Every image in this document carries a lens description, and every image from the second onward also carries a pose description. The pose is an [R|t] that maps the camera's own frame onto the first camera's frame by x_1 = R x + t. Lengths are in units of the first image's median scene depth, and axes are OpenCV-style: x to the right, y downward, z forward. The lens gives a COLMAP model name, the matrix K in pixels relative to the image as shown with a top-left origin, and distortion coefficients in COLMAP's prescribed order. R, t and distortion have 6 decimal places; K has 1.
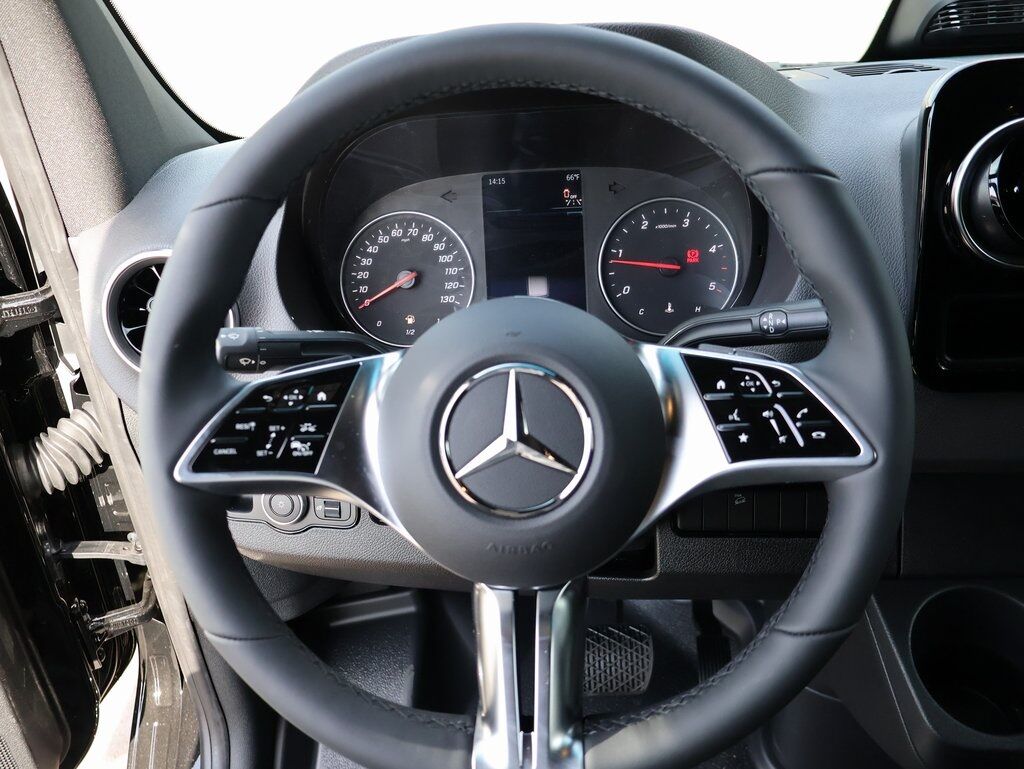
lens RADIAL K [[963.6, 0, 512.0], [0, 963.6, 384.5], [0, 0, 1]] dist [-0.007507, 0.009354]
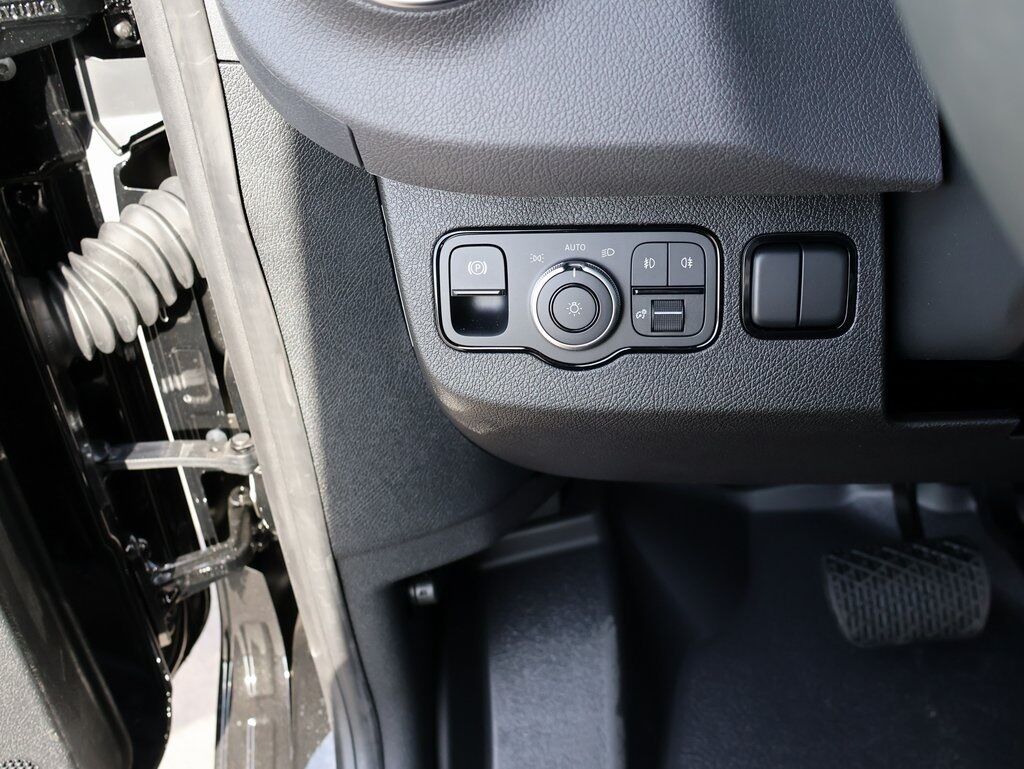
lens RADIAL K [[963.6, 0, 512.0], [0, 963.6, 384.5], [0, 0, 1]] dist [-0.007507, 0.009354]
pose [[0.998197, -0.045326, 0.039336, -0.229985], [0.043857, 0.998336, 0.037428, 0.112718], [-0.040967, -0.035635, 0.998525, 0.372133]]
